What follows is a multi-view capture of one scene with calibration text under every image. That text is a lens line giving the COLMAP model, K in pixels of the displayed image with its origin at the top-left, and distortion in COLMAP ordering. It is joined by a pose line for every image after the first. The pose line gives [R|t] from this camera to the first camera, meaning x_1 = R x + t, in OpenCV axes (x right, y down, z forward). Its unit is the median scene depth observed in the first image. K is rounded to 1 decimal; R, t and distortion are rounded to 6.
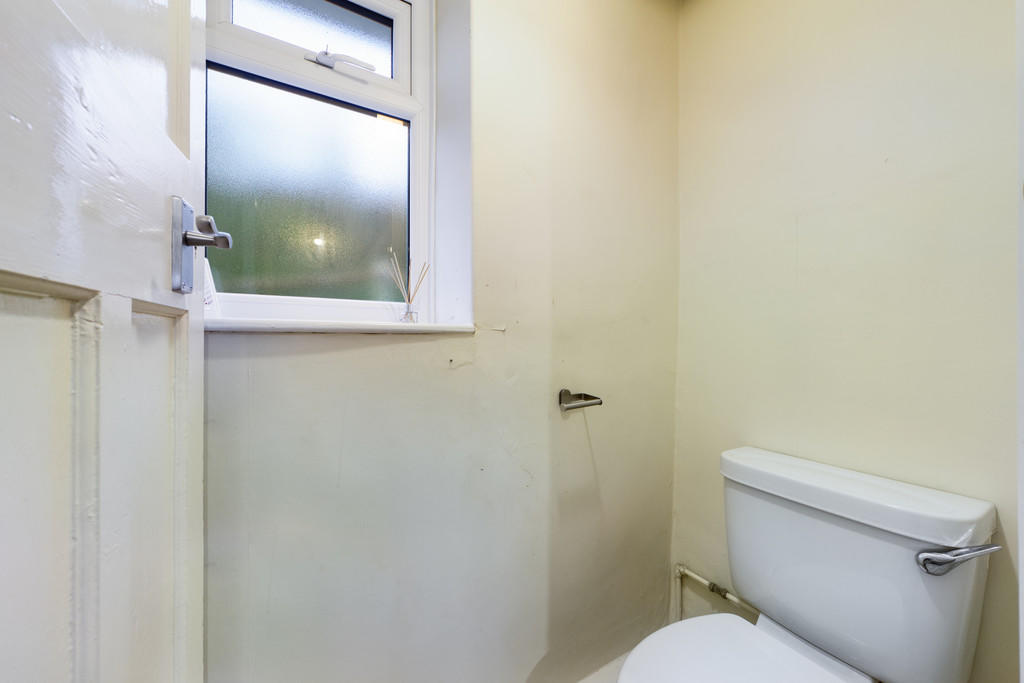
lens RADIAL K [[362.2, 0, 512.0], [0, 362.2, 341.5], [0, 0, 1]] dist [0.000274, -0.000010]
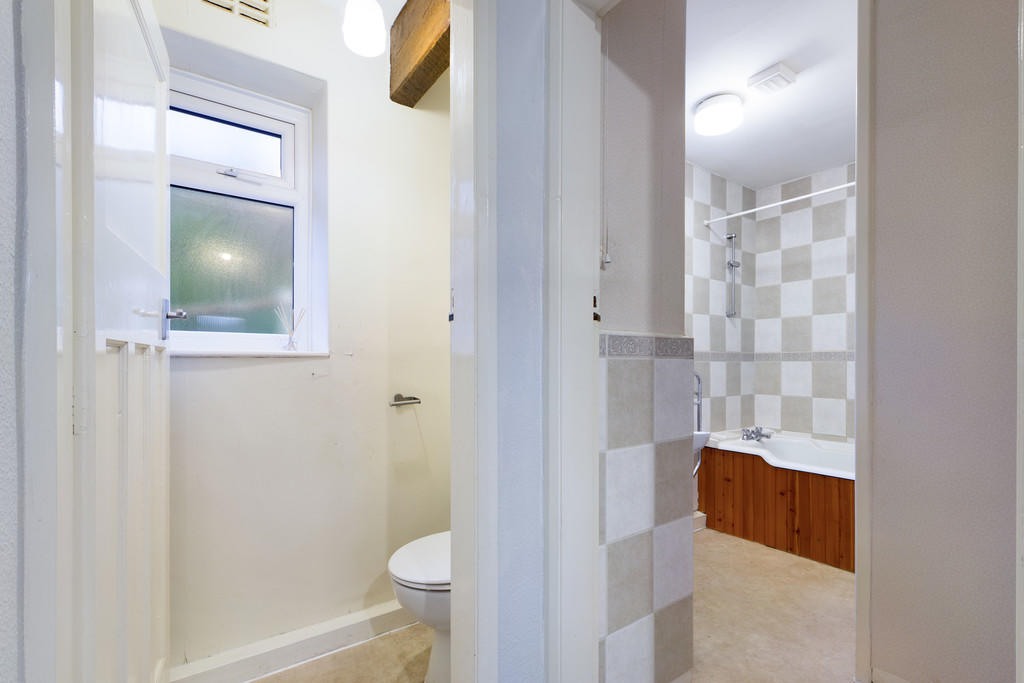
lens RADIAL K [[458.8, 0, 507.5], [0, 458.8, 362.5], [0, 0, 1]] dist [-0.001910, -0.000123]
pose [[0.997898, -0.004335, 0.064667, 0.505147], [0.004153, 0.999987, 0.002939, 0.000167], [-0.064678, -0.002665, 0.997903, -0.981926]]
